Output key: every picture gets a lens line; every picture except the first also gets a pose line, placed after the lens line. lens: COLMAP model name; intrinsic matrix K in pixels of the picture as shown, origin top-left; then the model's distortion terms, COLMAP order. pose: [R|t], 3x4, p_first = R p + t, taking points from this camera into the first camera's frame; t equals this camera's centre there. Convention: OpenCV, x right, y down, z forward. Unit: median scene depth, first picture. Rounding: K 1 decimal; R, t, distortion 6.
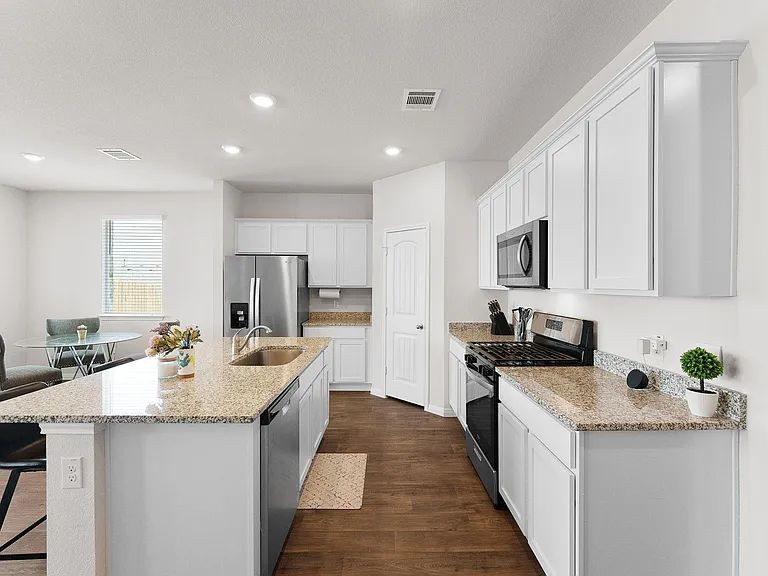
lens RADIAL K [[365.2, 0, 387.3], [0, 365.2, 285.2], [0, 0, 1]] dist [0.000293, -0.000148]
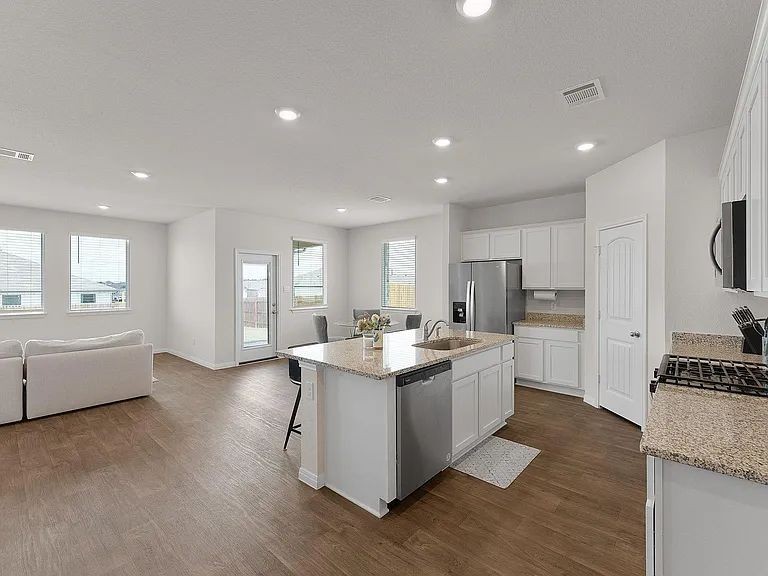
lens RADIAL K [[344.8, 0, 394.9], [0, 344.8, 286.4], [0, 0, 1]] dist [0.000438, -0.000130]
pose [[0.749692, -0.004328, -0.661773, 0.193619], [0.002369, 0.999990, -0.003855, 0.000735], [0.661783, 0.001322, 0.749694, -0.002444]]
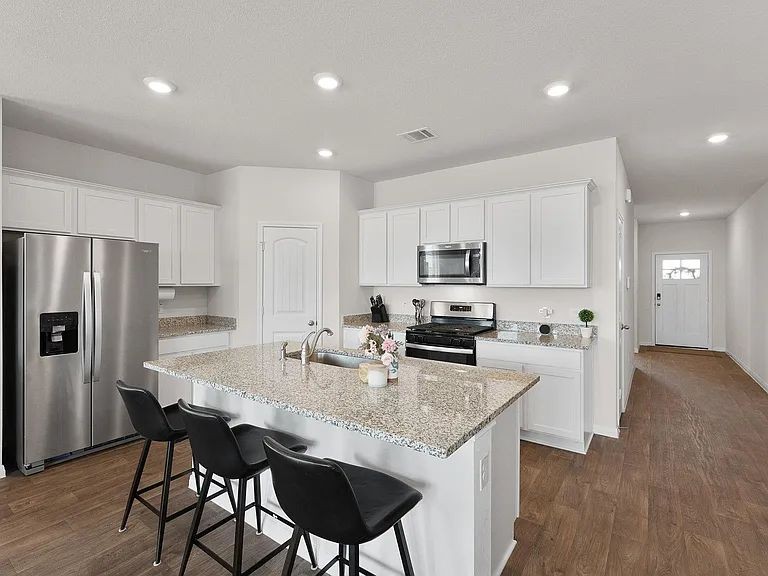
lens RADIAL K [[365.2, 0, 387.3], [0, 365.2, 285.2], [0, 0, 1]] dist [0.000293, -0.000148]
pose [[0.597014, -0.006286, 0.802206, -0.563529], [0.001886, 0.999978, 0.006432, 0.000141], [-0.802229, -0.002327, 0.597012, 0.196412]]
